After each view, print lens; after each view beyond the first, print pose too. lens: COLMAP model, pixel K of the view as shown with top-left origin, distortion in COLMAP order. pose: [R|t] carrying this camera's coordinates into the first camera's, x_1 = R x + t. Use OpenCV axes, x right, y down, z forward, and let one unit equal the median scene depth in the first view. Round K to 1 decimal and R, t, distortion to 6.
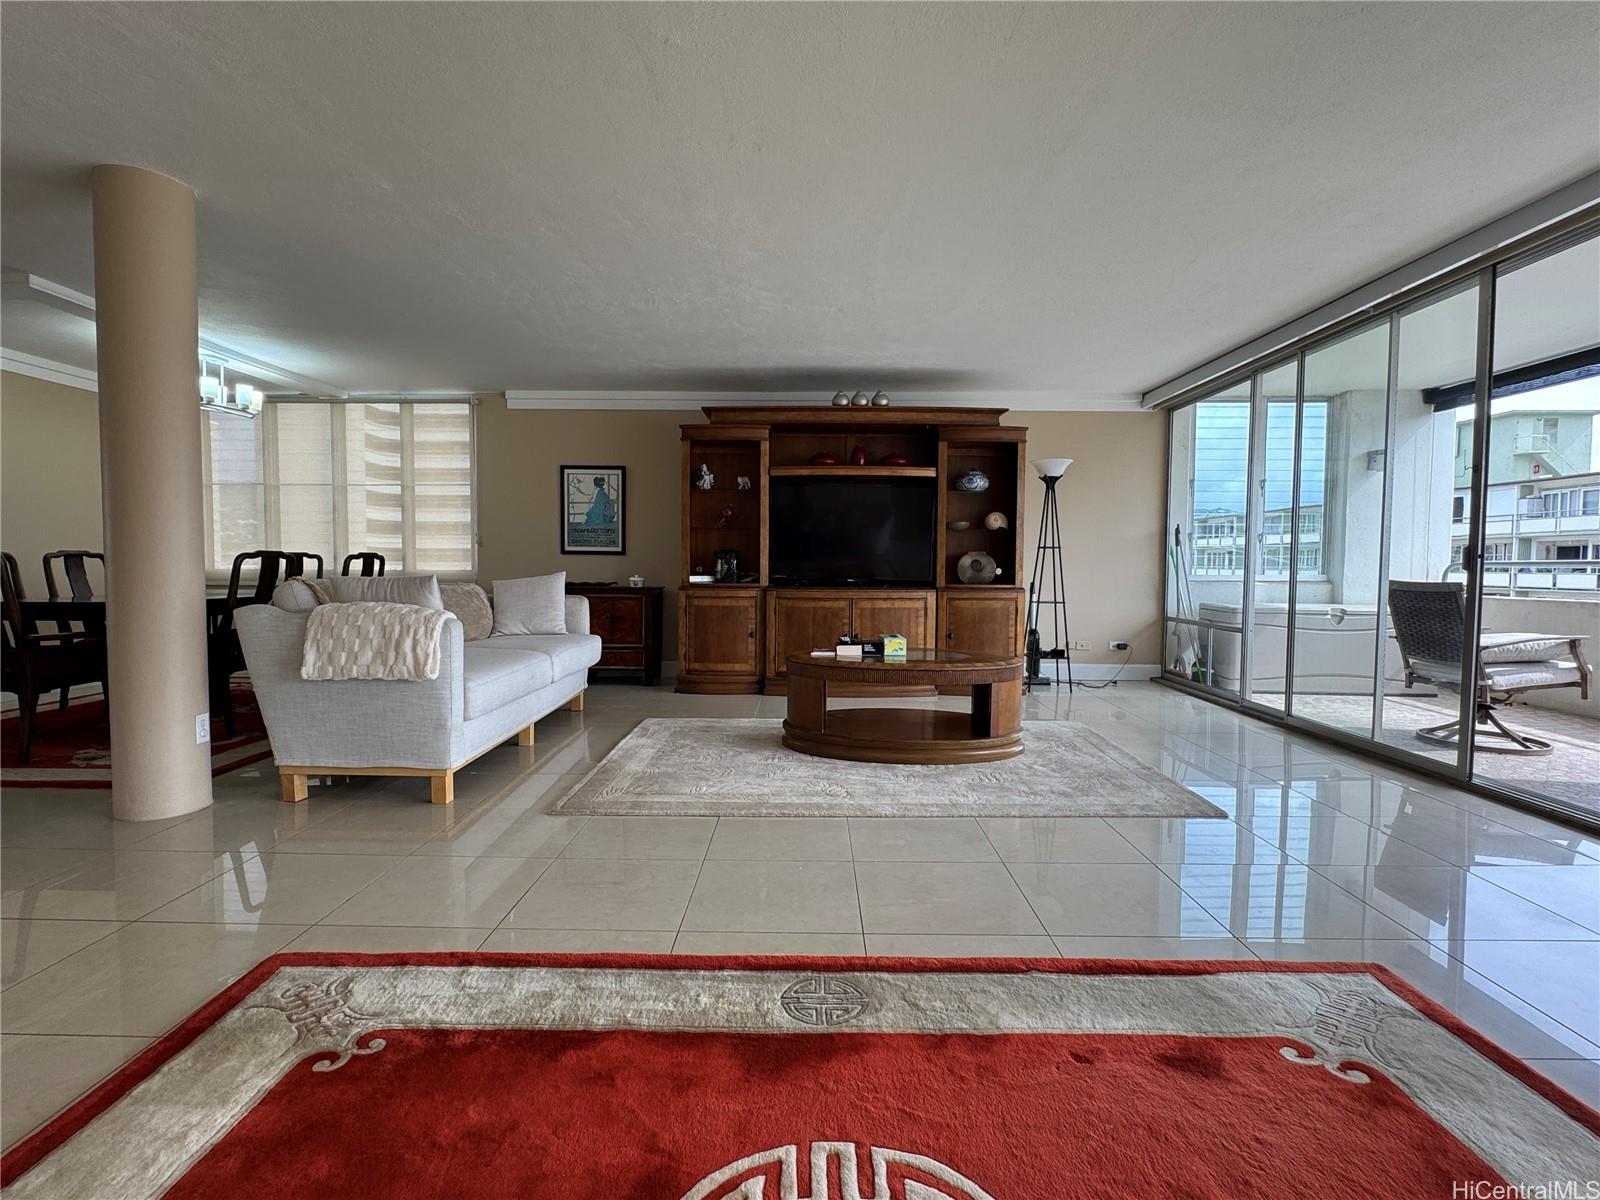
lens RADIAL K [[775.2, 0, 795.3], [0, 775.2, 597.1], [0, 0, 1]] dist [-0.000674, -0.001390]
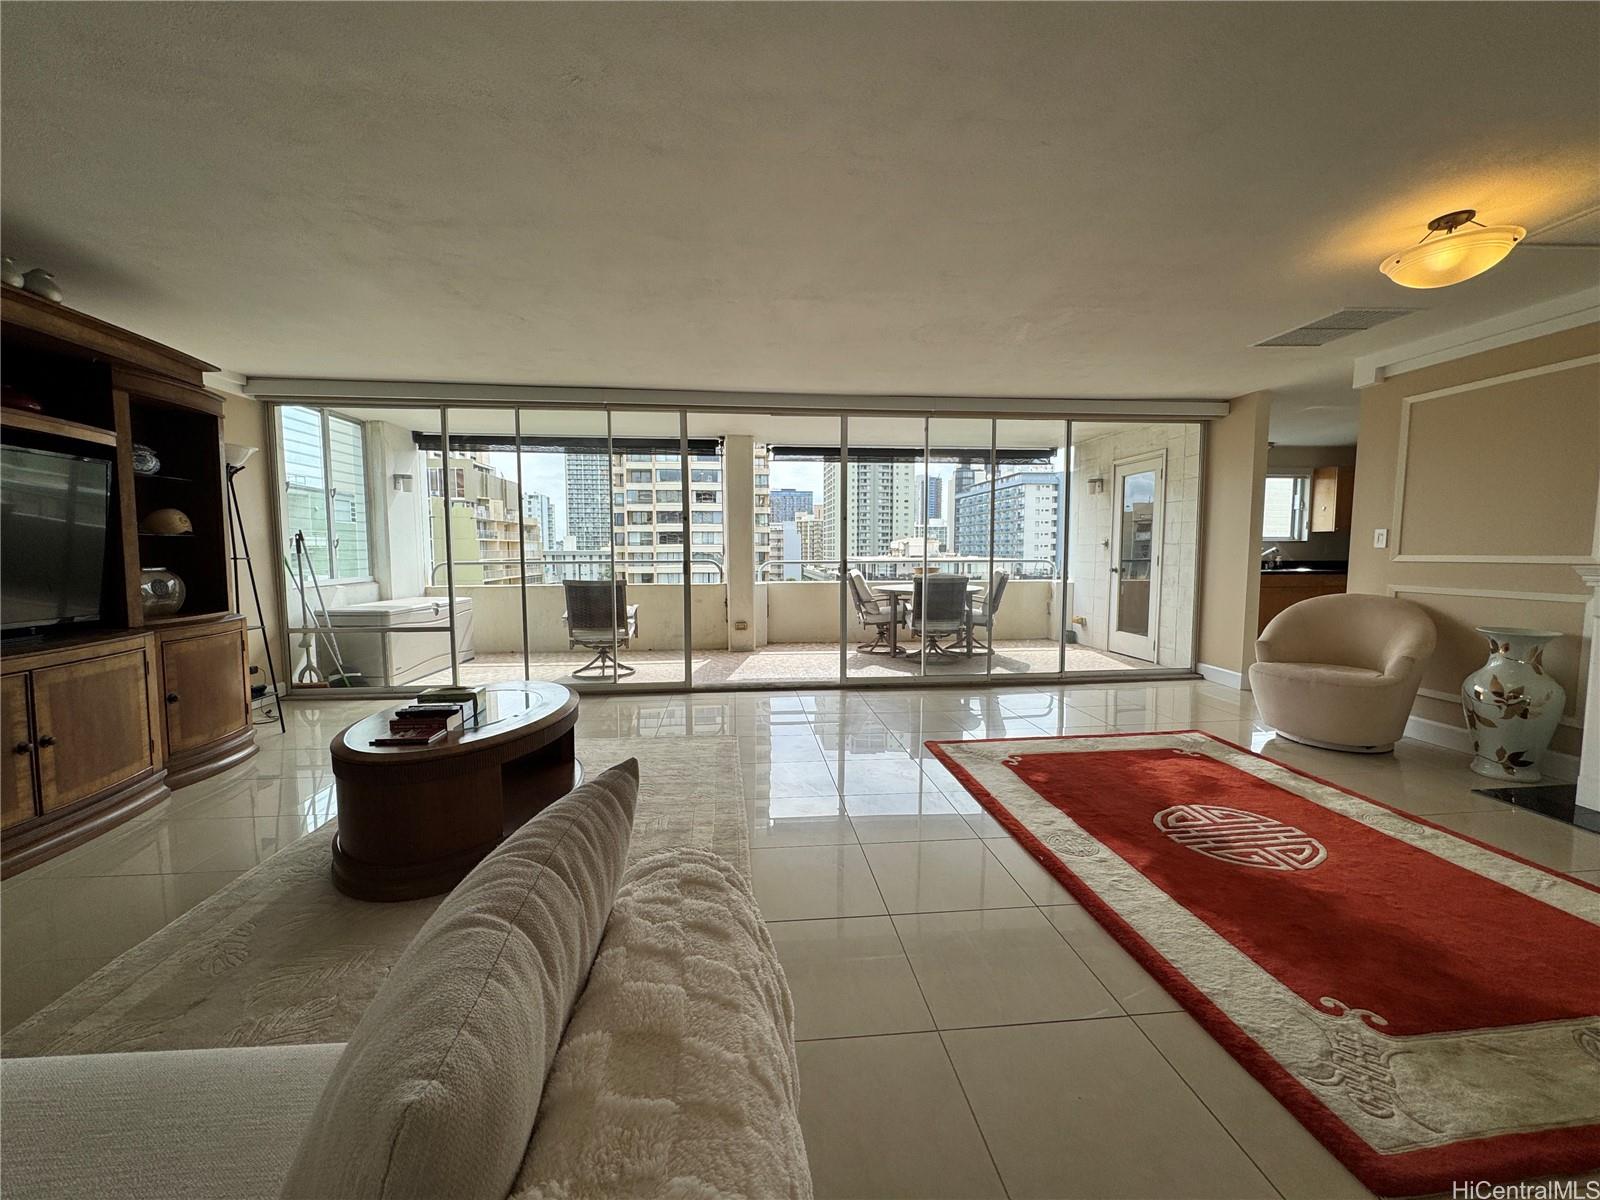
lens RADIAL K [[637.6, 0, 801.2], [0, 637.6, 599.8], [0, 0, 1]] dist [-0.002391, 0.000235]
pose [[-0.120468, -0.085590, 0.989021, -0.395195], [0.043894, 0.994843, 0.091441, -0.059728], [-0.991746, 0.054428, -0.116090, 0.543645]]
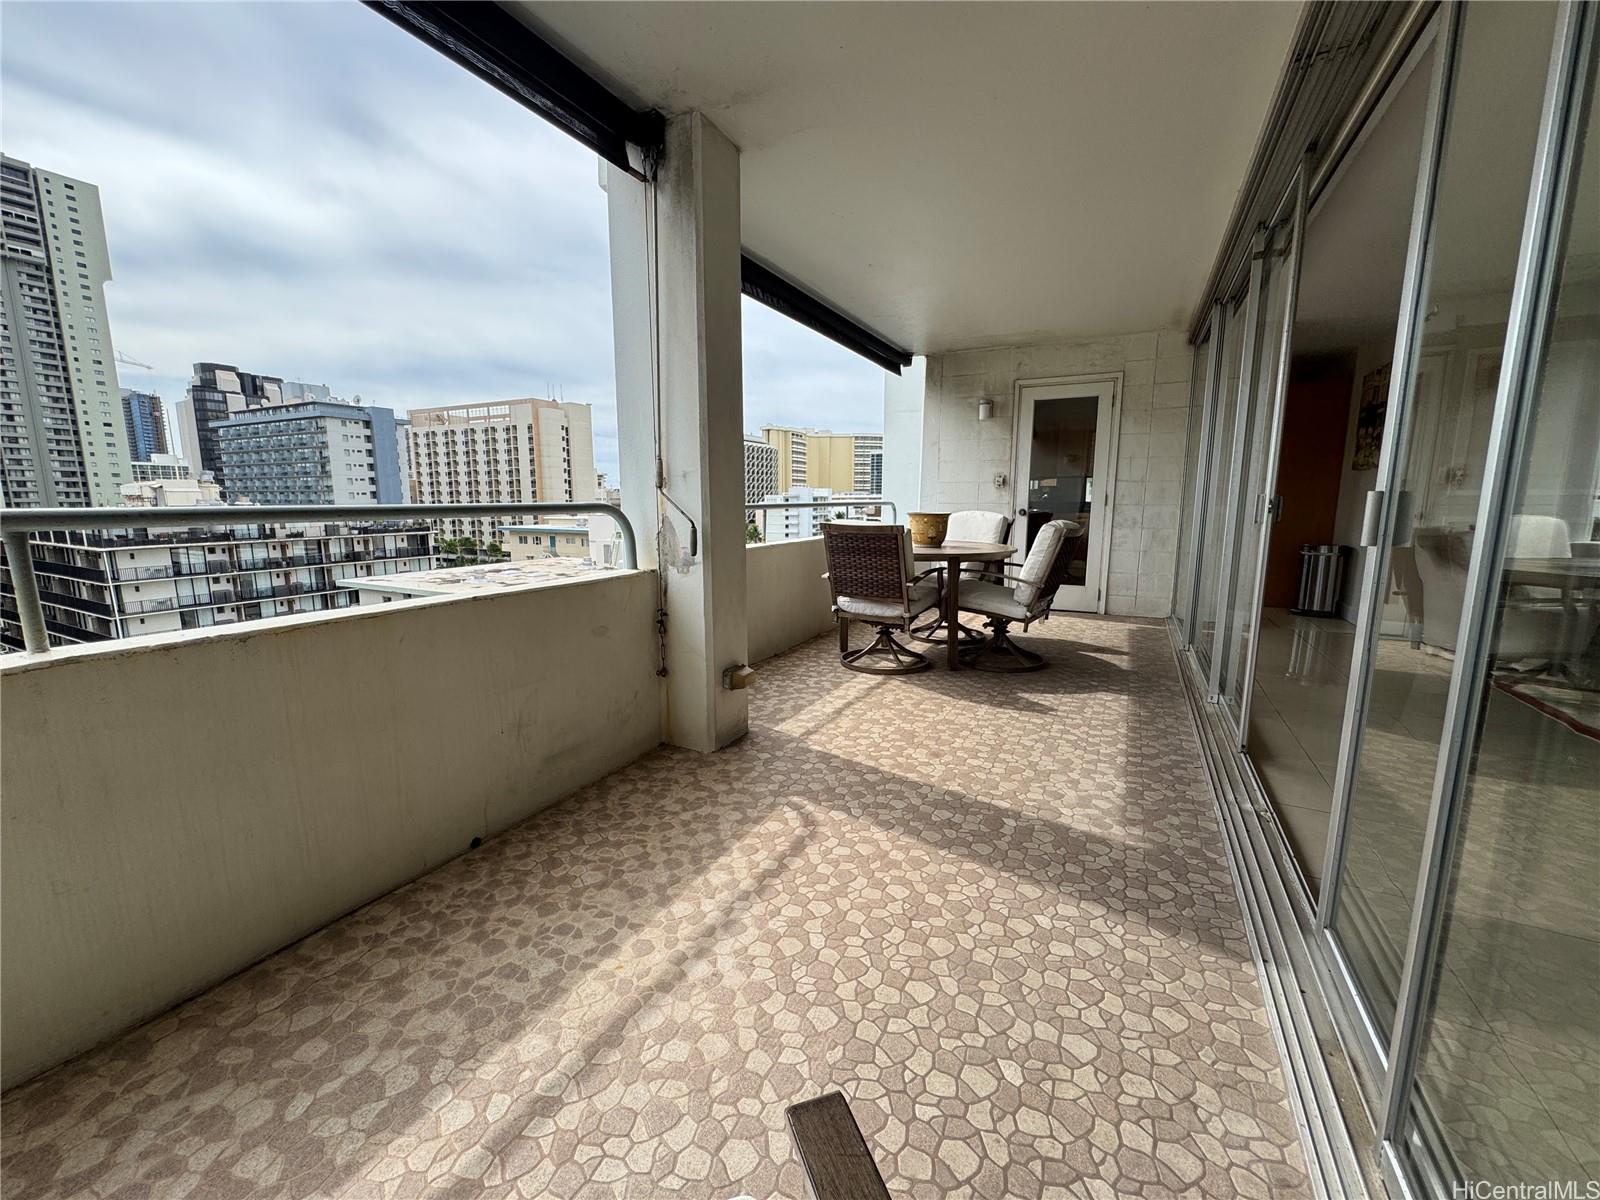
lens RADIAL K [[637.6, 0, 800.6], [0, 637.6, 600.9], [0, 0, 1]] dist [-0.002391, 0.000235]
pose [[-0.896486, -0.078686, 0.436030, 0.633108], [0.011716, 0.979550, 0.200859, -0.050466], [-0.442918, 0.185175, -0.877231, 0.921211]]
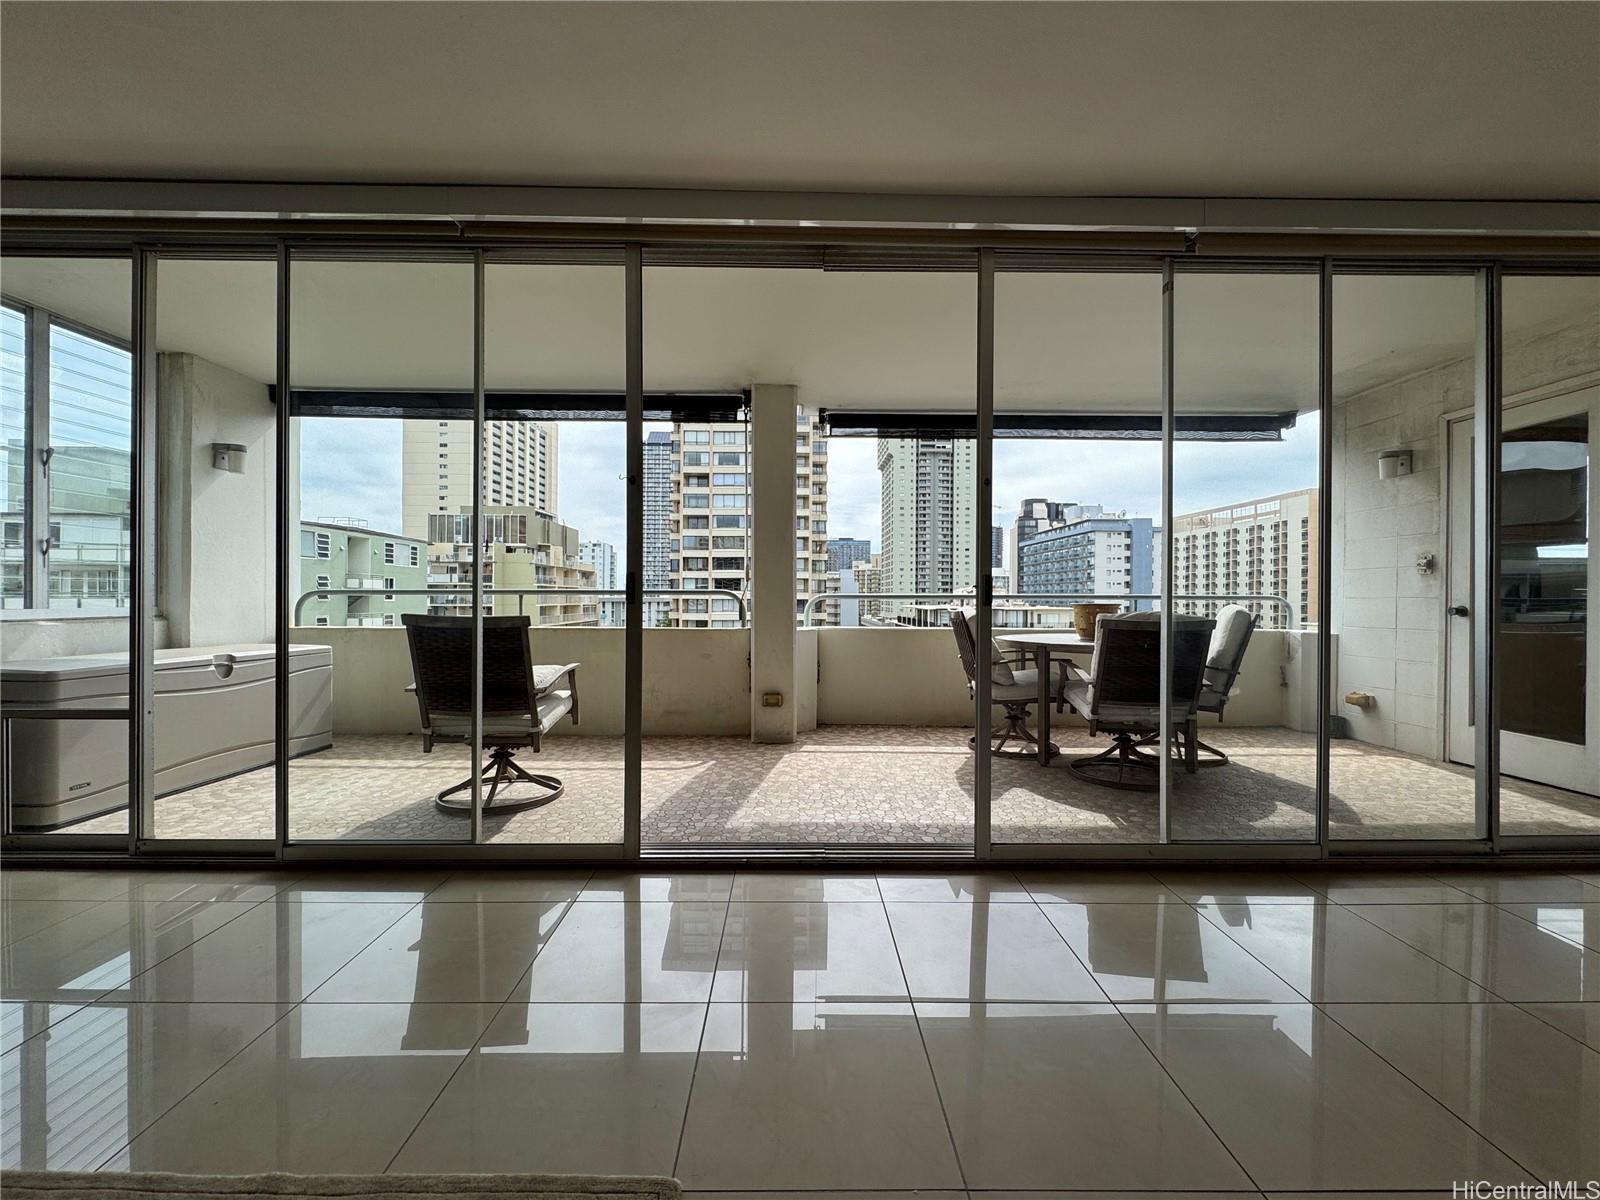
lens RADIAL K [[637.6, 0, 799.1], [0, 637.6, 603.3], [0, 0, 1]] dist [-0.002391, 0.000235]
pose [[-0.028076, -0.015664, 0.999483, 0.113485], [0.037528, 0.999156, 0.016714, -0.022450], [-0.998901, 0.037978, -0.027465, 0.502692]]
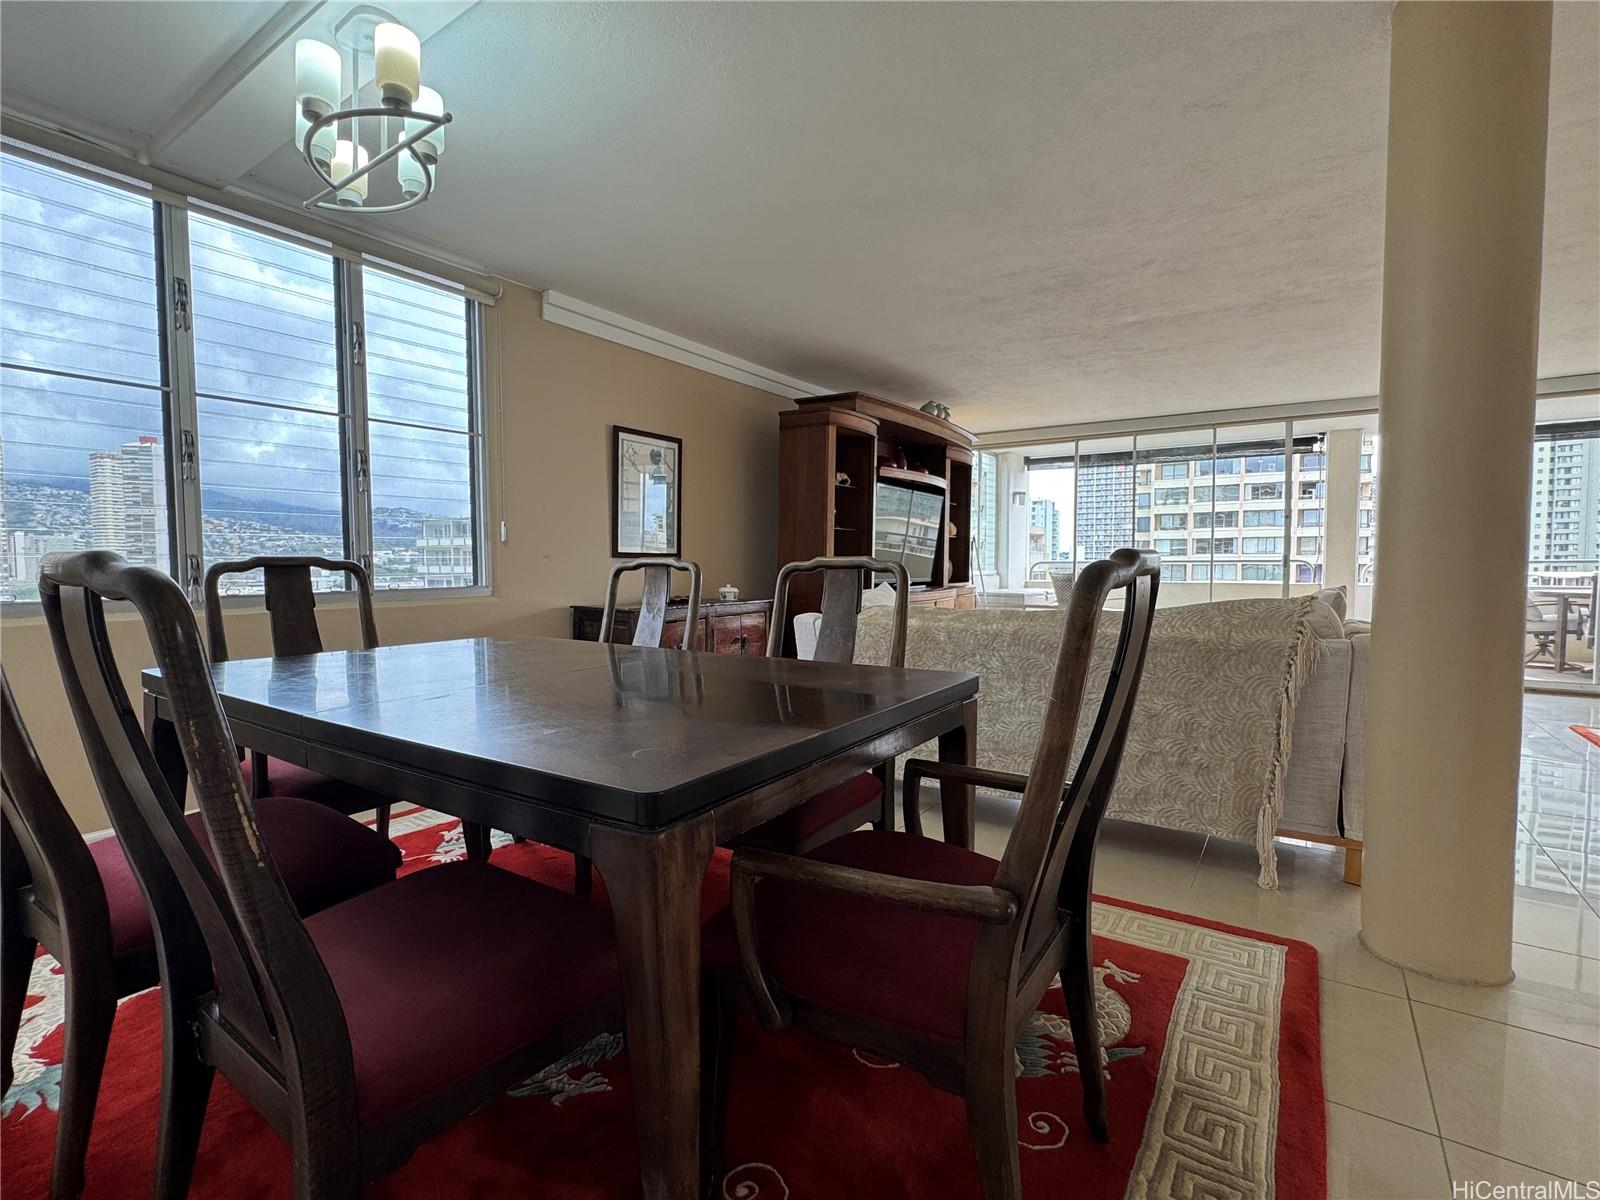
lens RADIAL K [[748.2, 0, 795.2], [0, 748.2, 600.5], [0, 0, 1]] dist [-0.003082, -0.000501]
pose [[0.549431, -0.050473, 0.834014, -0.883656], [0.041987, 0.998581, 0.032772, -0.038504], [-0.834484, 0.017012, 0.550770, 0.596359]]
